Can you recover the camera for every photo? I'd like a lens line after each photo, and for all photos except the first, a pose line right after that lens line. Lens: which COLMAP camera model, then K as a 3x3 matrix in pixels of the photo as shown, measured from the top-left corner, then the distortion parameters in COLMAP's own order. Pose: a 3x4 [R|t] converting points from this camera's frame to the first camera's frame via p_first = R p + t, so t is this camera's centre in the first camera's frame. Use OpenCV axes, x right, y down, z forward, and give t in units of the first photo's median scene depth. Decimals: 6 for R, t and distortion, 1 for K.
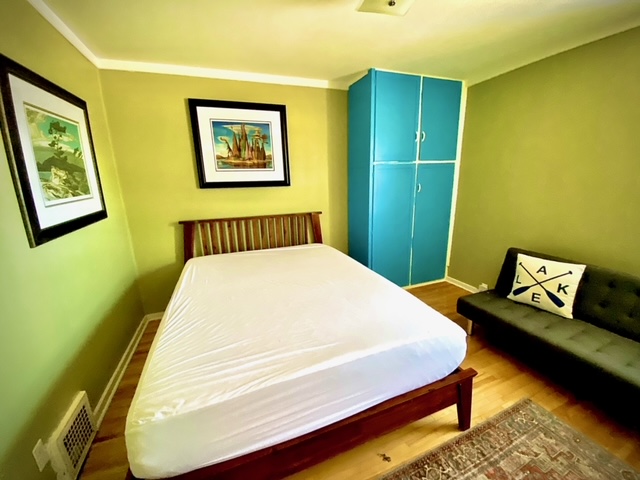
lens RADIAL K [[254.2, 0, 322.4], [0, 254.2, 235.6], [0, 0, 1]] dist [-0.039276, -0.002761]
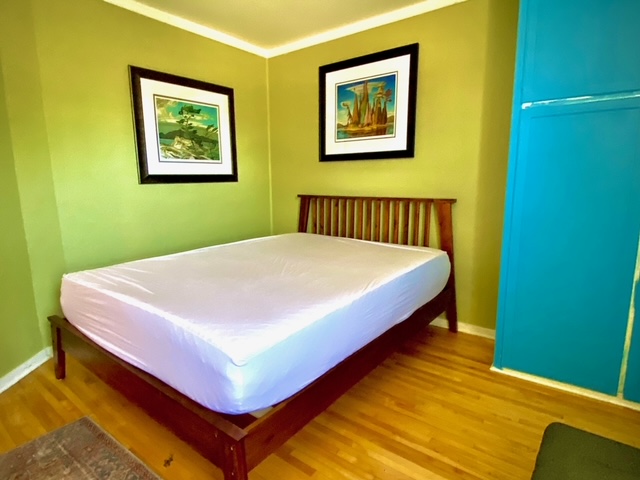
lens RADIAL K [[344.1, 0, 321.0], [0, 344.1, 241.0], [0, 0, 1]] dist [-0.030373, -0.002264]
pose [[0.530338, 0.162394, -0.832087, 0.614953], [-0.194984, 0.978536, 0.066701, 0.014961], [0.825059, 0.126870, 0.550619, 0.334111]]
